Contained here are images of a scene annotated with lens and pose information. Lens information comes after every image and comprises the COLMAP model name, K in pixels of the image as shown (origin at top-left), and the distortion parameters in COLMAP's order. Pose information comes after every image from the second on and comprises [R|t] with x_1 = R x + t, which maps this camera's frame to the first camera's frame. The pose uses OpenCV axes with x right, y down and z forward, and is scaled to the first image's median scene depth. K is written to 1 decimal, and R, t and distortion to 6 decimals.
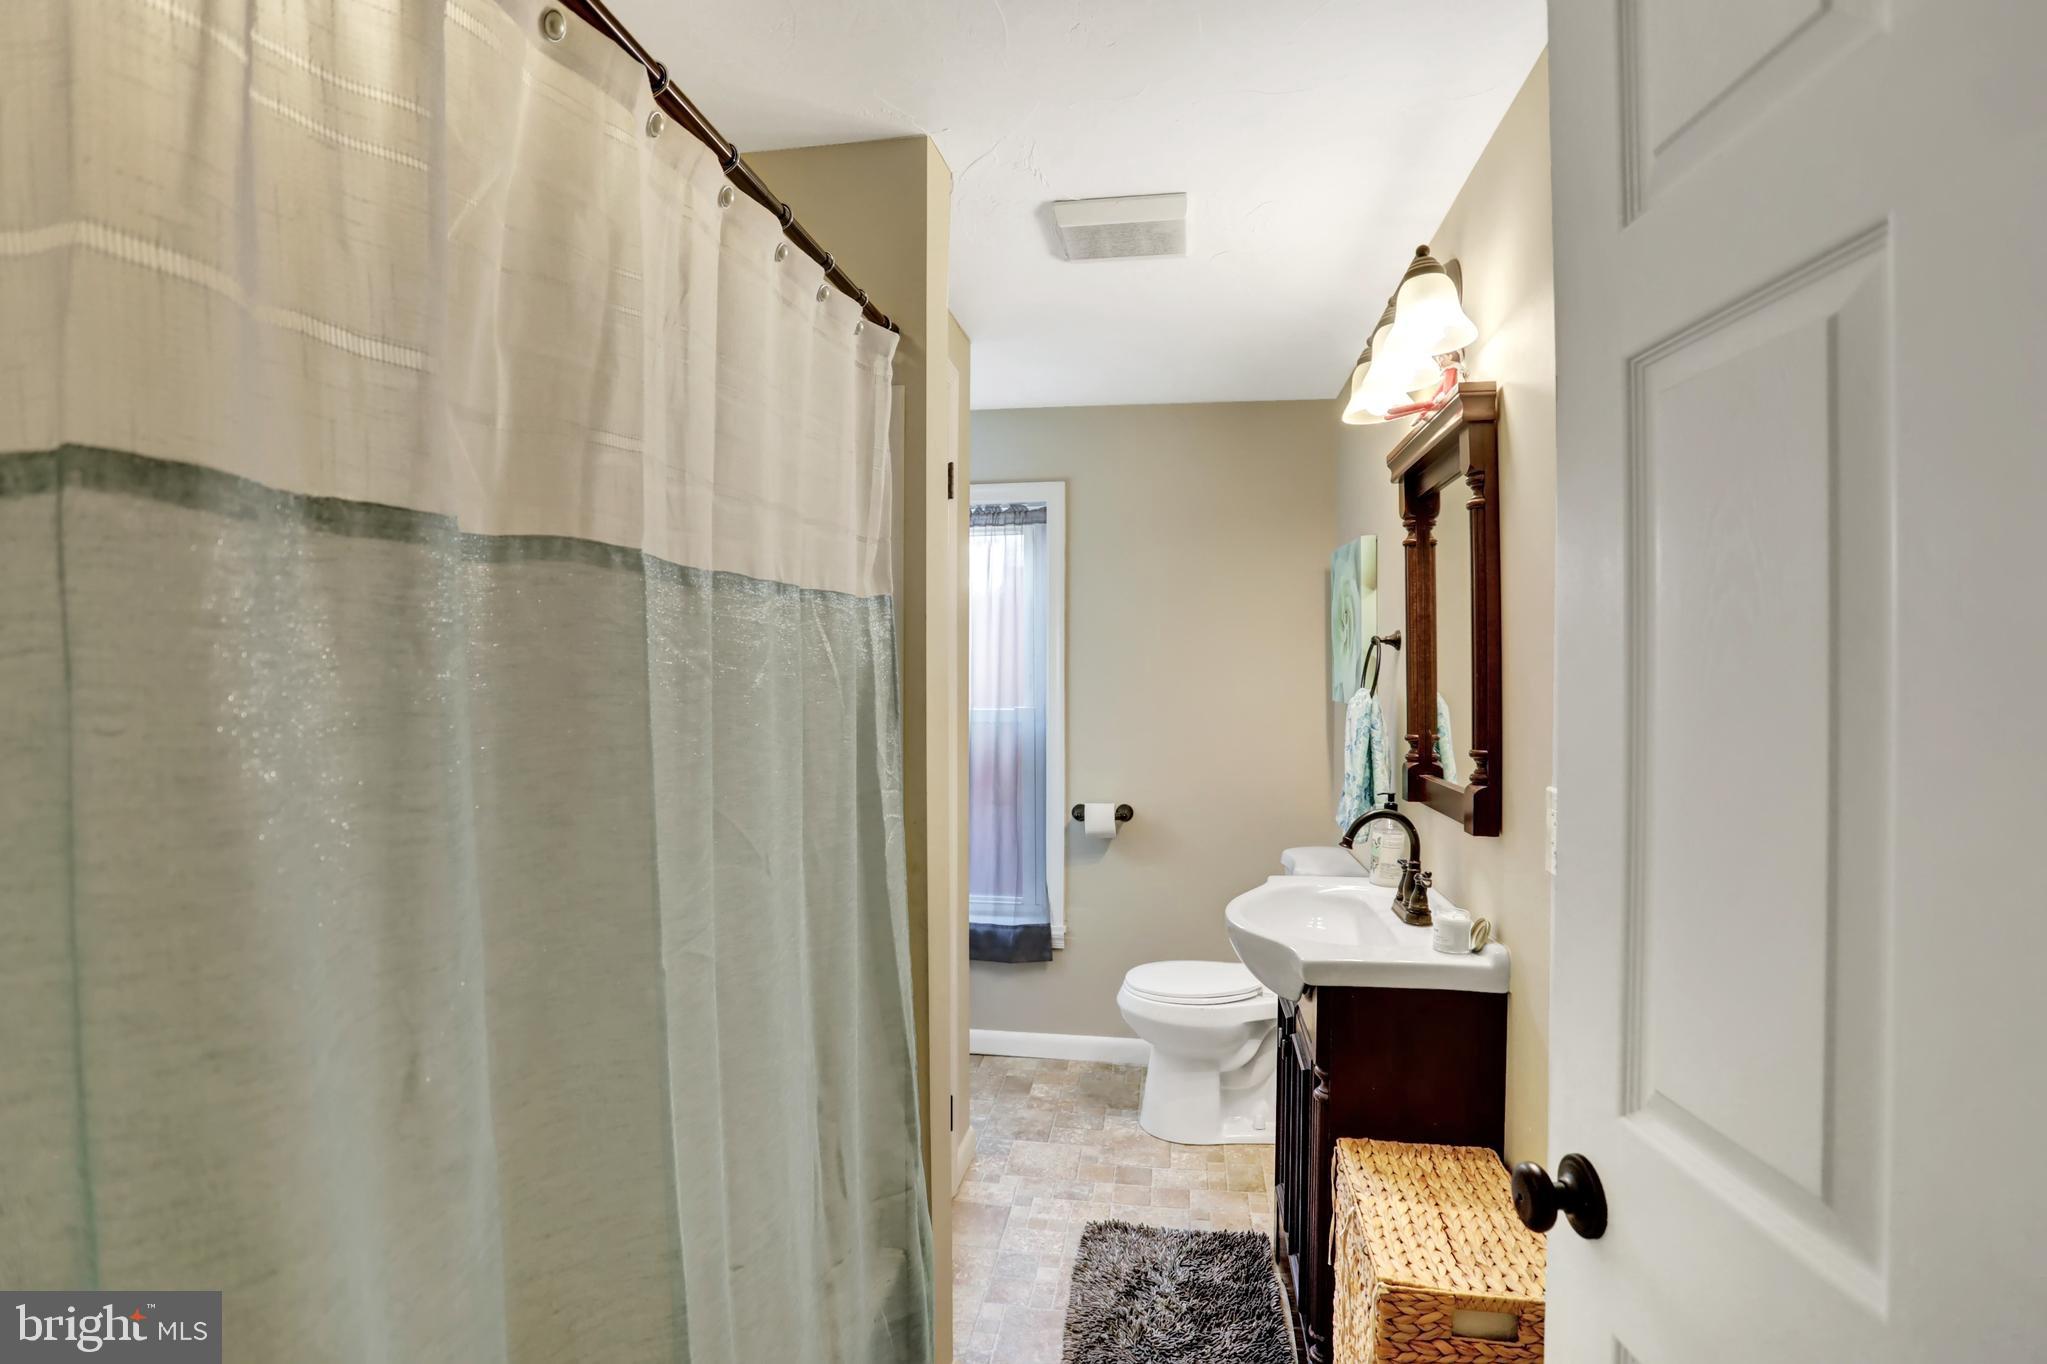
lens RADIAL K [[990.6, 0, 1022.3], [0, 990.6, 669.8], [0, 0, 1]] dist [-0.076128, 0.030055]
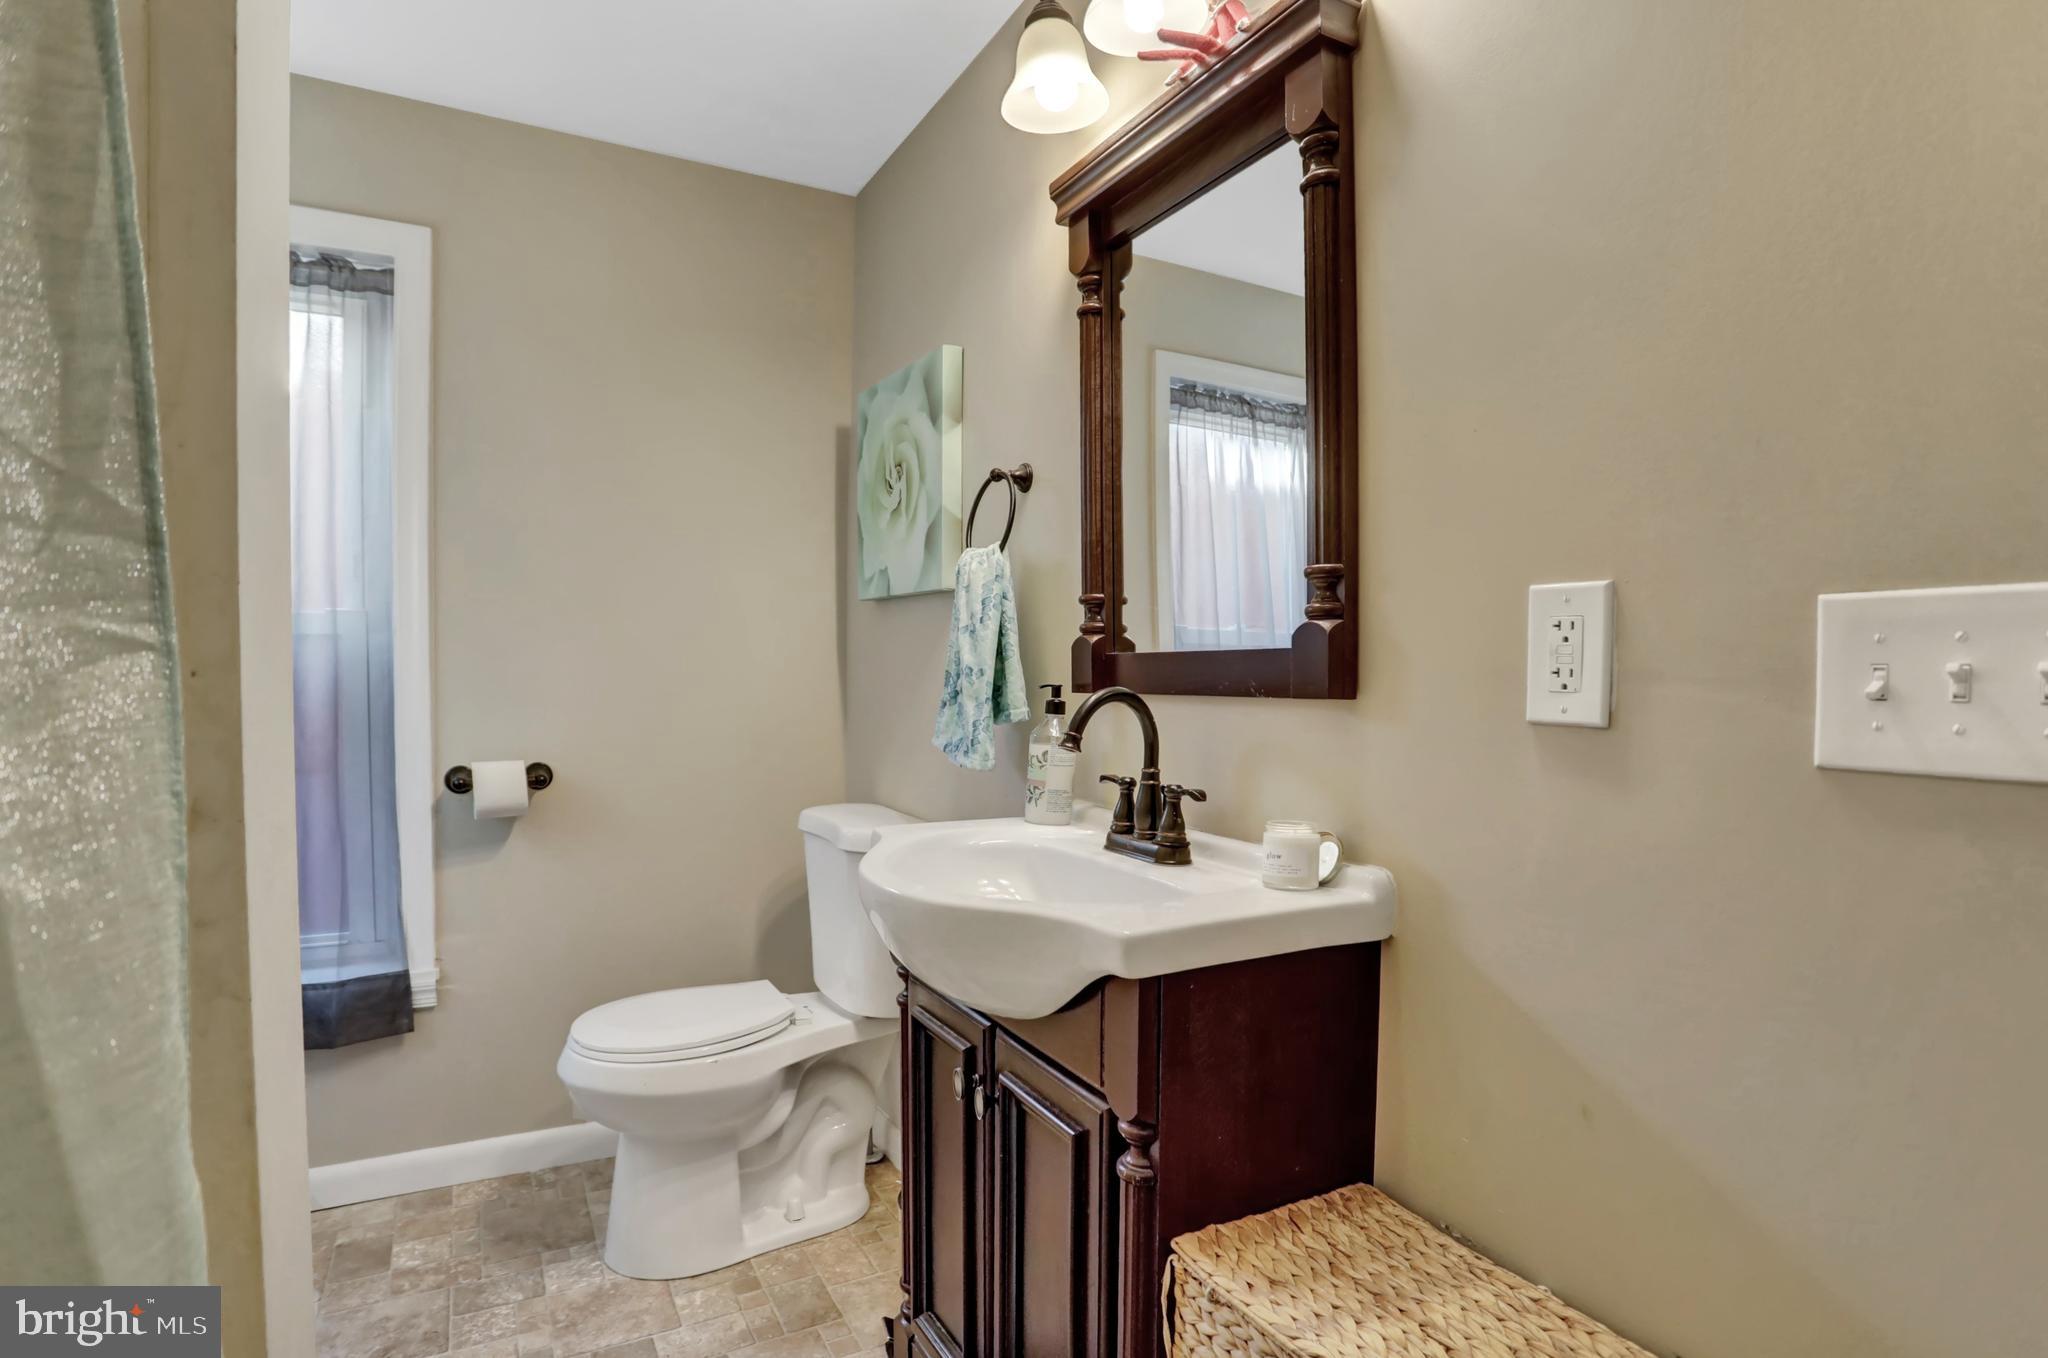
lens RADIAL K [[1039.1, 0, 1022.1], [0, 1039.1, 708.6], [0, 0, 1]] dist [-0.077657, 0.035678]
pose [[0.792497, -0.014330, 0.609707, -0.055838], [-0.006849, 0.999452, 0.032393, 0.089727], [-0.609837, -0.029847, 0.791964, 0.338818]]
